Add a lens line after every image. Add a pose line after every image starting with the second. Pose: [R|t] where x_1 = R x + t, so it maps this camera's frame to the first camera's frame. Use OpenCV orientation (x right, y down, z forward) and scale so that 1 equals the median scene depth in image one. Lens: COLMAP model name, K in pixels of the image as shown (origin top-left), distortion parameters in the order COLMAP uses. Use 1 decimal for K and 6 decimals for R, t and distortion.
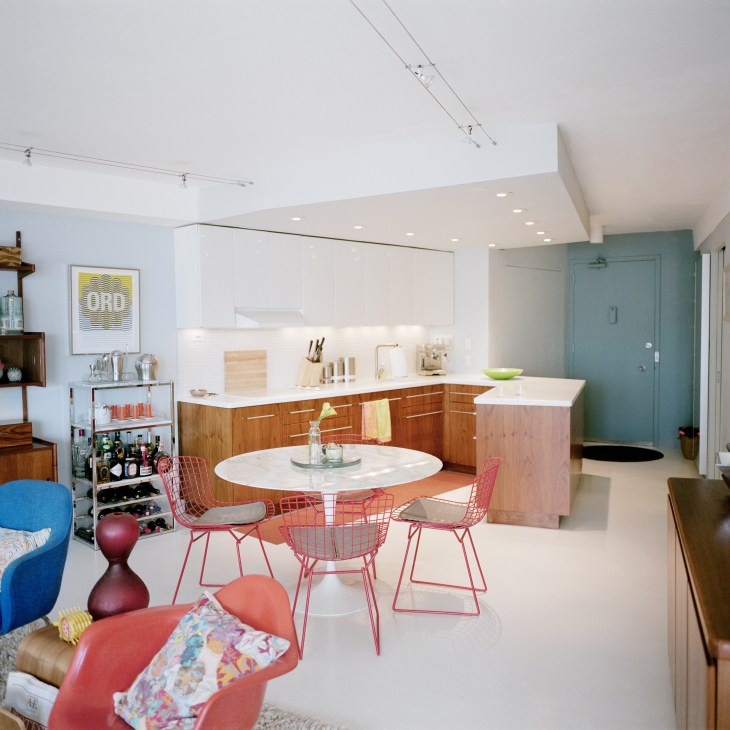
lens RADIAL K [[683.8, 0, 365.0], [0, 683.8, 365.0], [0, 0, 1]] dist [-0.006858, 0.000714]
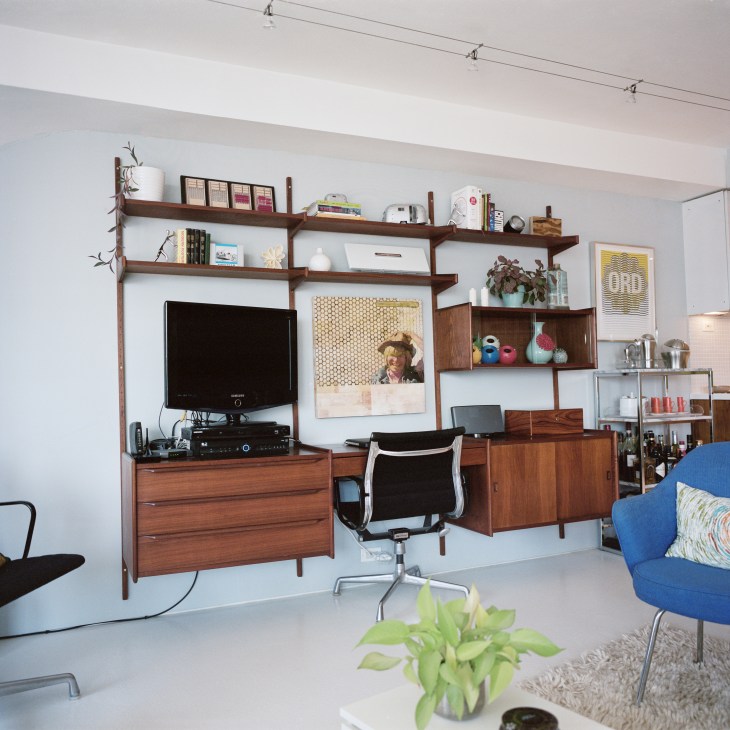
lens RADIAL K [[683.8, 0, 365.0], [0, 683.8, 365.0], [0, 0, 1]] dist [-0.006858, 0.000714]
pose [[0.945657, -0.045835, -0.321921, -0.423236], [0.009426, 0.993464, -0.113759, 0.114413], [0.325030, 0.104542, 0.939907, 0.059320]]
